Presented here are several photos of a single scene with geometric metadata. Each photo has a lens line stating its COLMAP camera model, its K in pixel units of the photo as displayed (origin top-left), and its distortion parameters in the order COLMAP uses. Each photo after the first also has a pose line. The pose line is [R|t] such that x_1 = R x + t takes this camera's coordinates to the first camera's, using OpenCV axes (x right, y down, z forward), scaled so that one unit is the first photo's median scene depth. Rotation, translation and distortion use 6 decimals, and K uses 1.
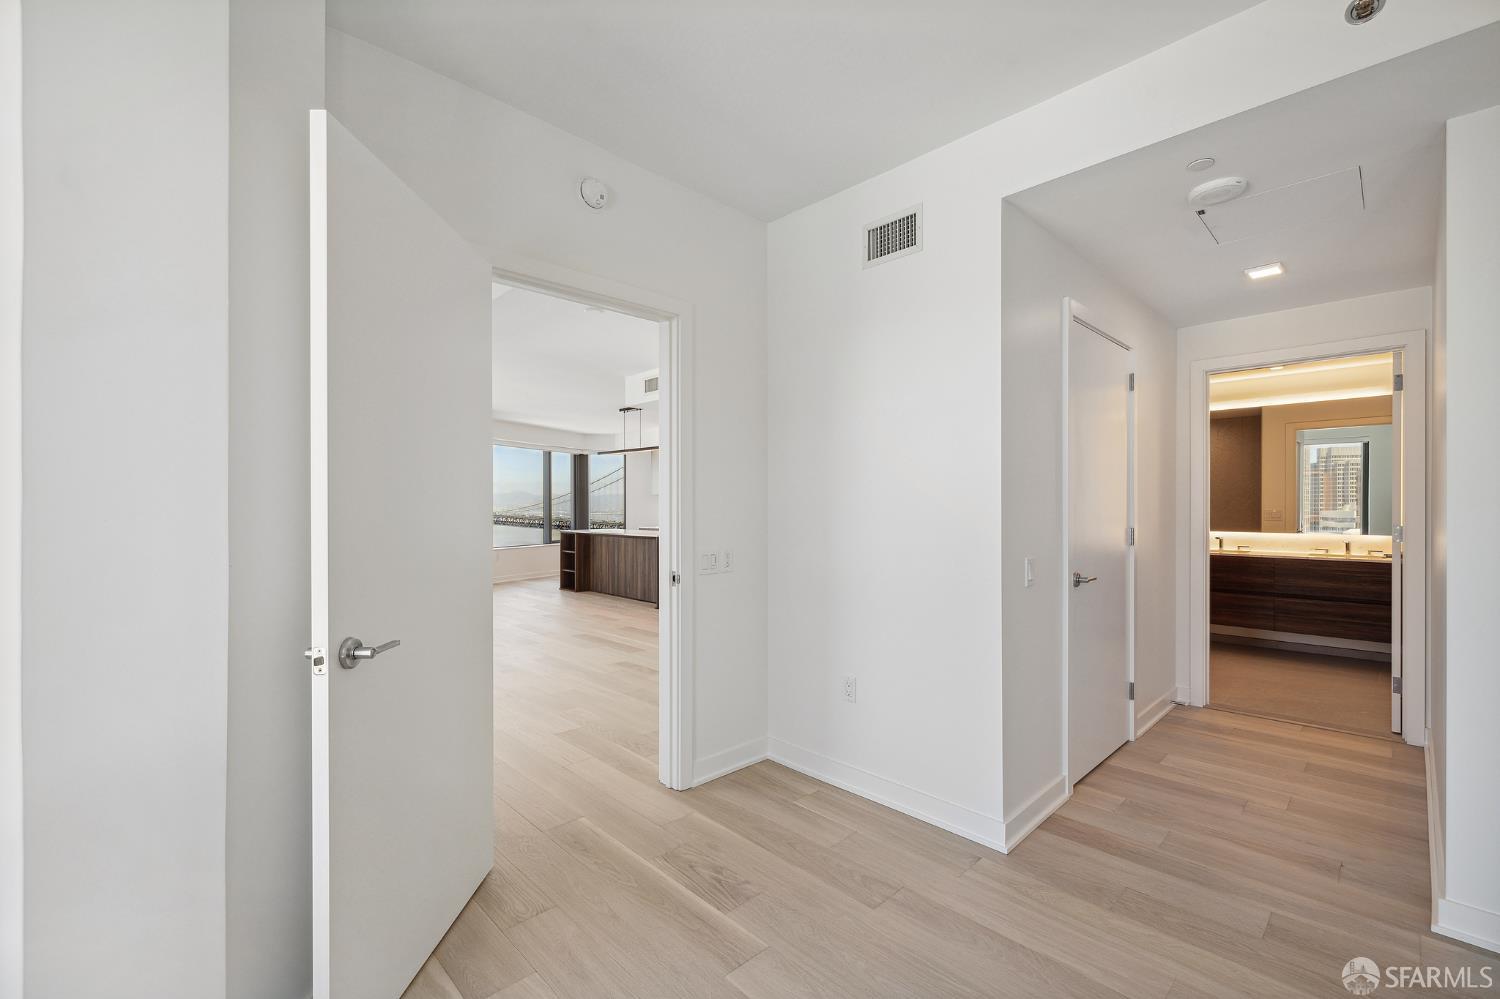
lens RADIAL K [[646.0, 0, 760.1], [0, 646.0, 505.8], [0, 0, 1]] dist [-0.001479, 0.002809]
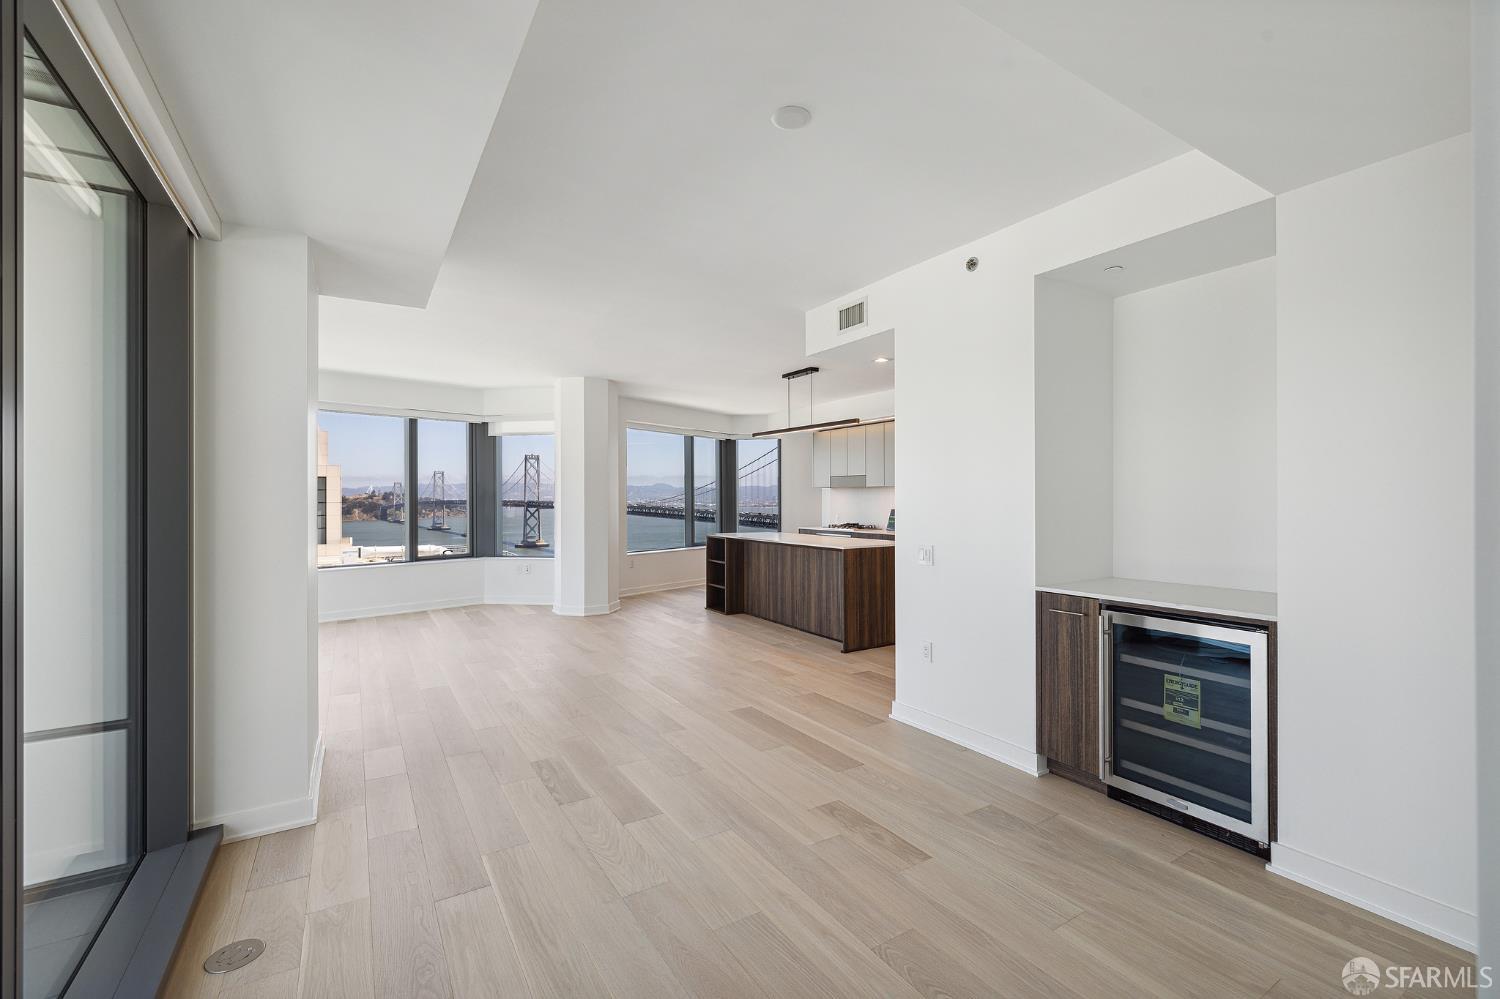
lens RADIAL K [[646.0, 0, 740.6], [0, 646.0, 497.5], [0, 0, 1]] dist [-0.001479, 0.002809]
pose [[0.972901, 0.001073, -0.231221, -0.089873], [-0.001088, 0.999999, 0.000063, -0.006199], [0.231221, 0.000190, 0.972901, 0.252357]]
